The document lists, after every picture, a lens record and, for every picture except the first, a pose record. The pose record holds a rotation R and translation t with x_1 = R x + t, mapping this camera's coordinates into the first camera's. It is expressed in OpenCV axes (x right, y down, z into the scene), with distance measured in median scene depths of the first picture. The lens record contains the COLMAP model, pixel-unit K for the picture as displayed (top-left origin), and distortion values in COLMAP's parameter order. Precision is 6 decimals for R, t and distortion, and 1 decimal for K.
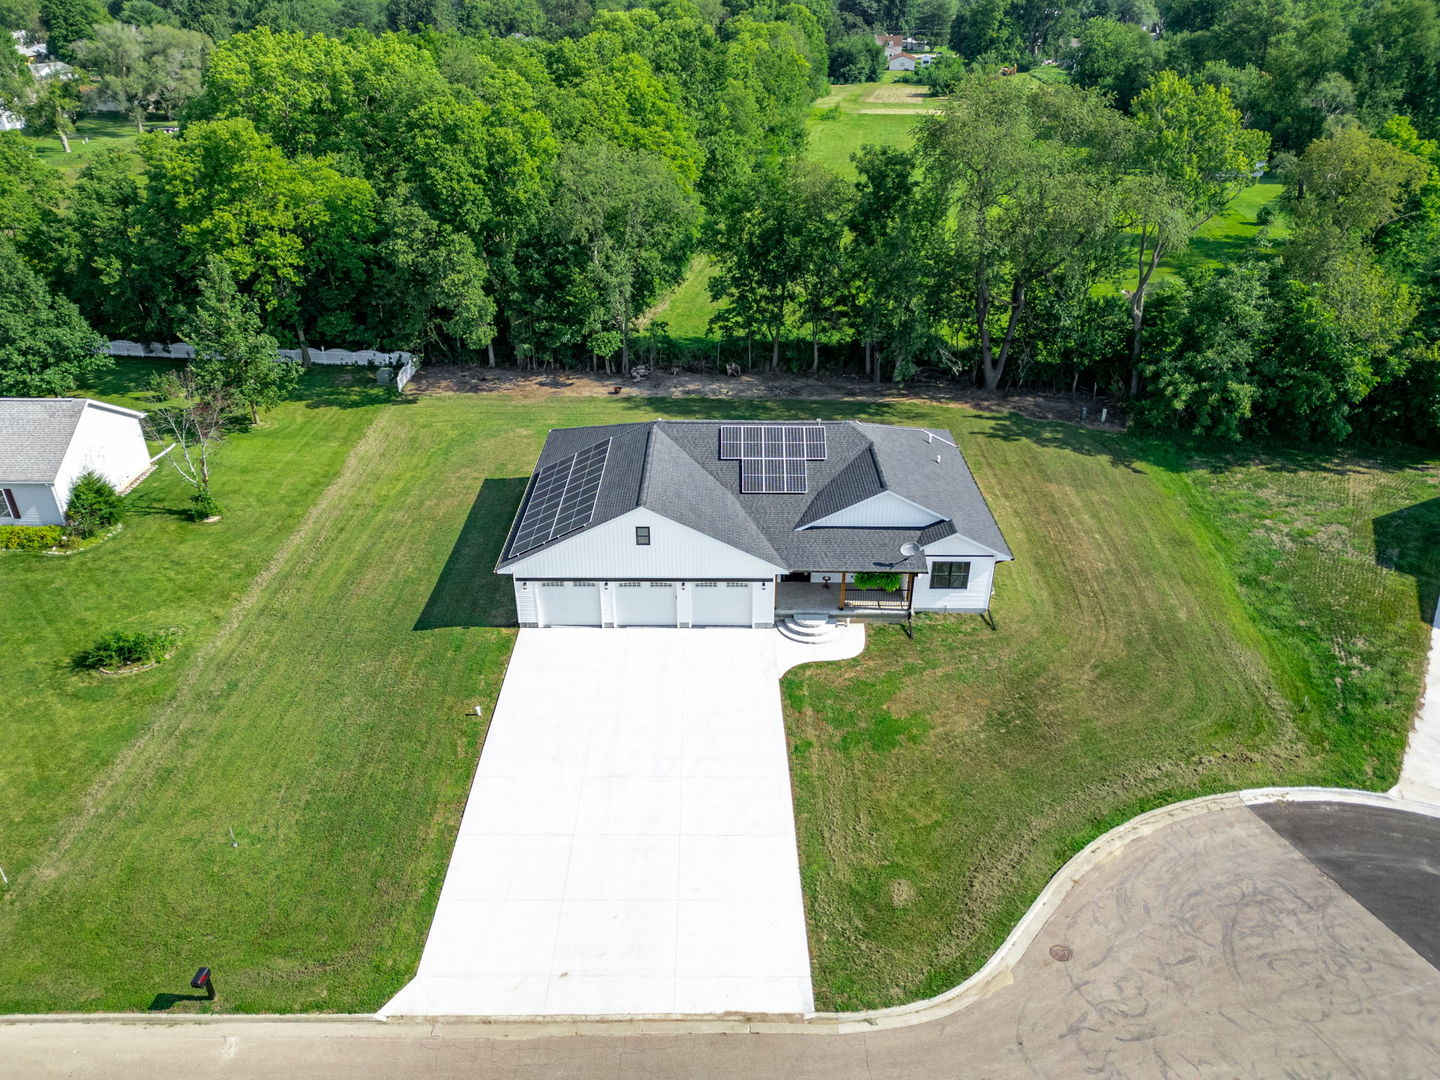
lens RADIAL K [[1004.1, 0, 727.8], [0, 1004.1, 547.2], [0, 0, 1]] dist [0.054812, -0.045823]
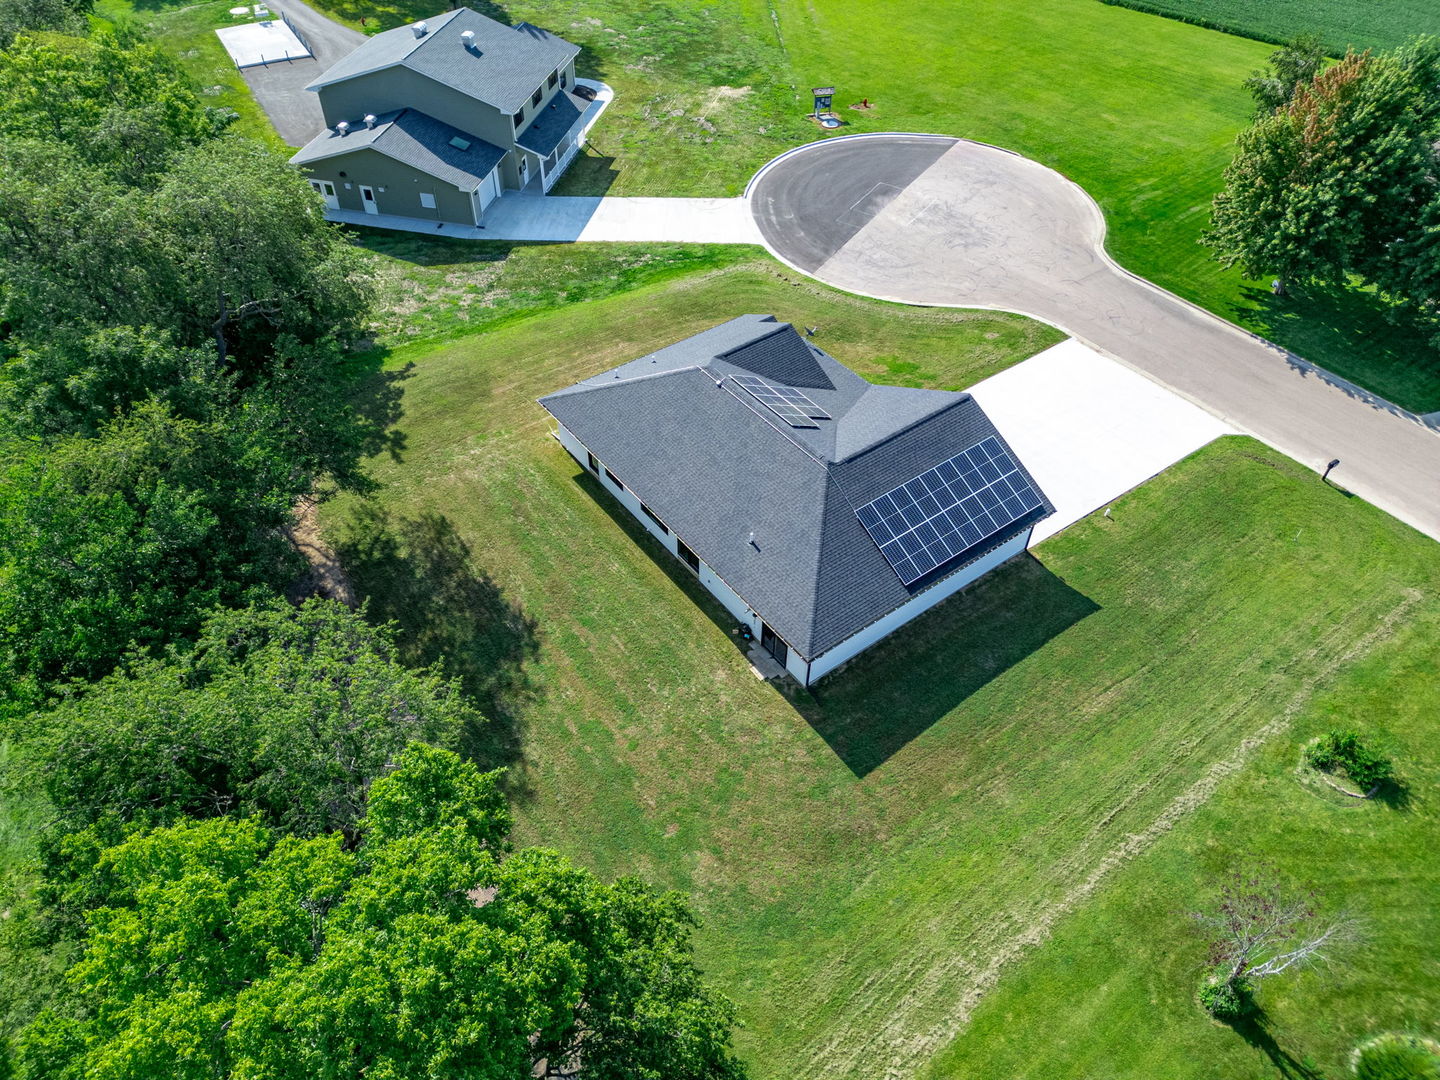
lens RADIAL K [[1004.1, 0, 721.6], [0, 1004.1, 538.0], [0, 0, 1]] dist [0.054812, -0.045823]
pose [[-0.601653, -0.568135, 0.561459, -0.622894], [0.380543, 0.414138, 0.826847, -0.981362], [-0.702283, 0.711135, -0.032968, 1.252765]]
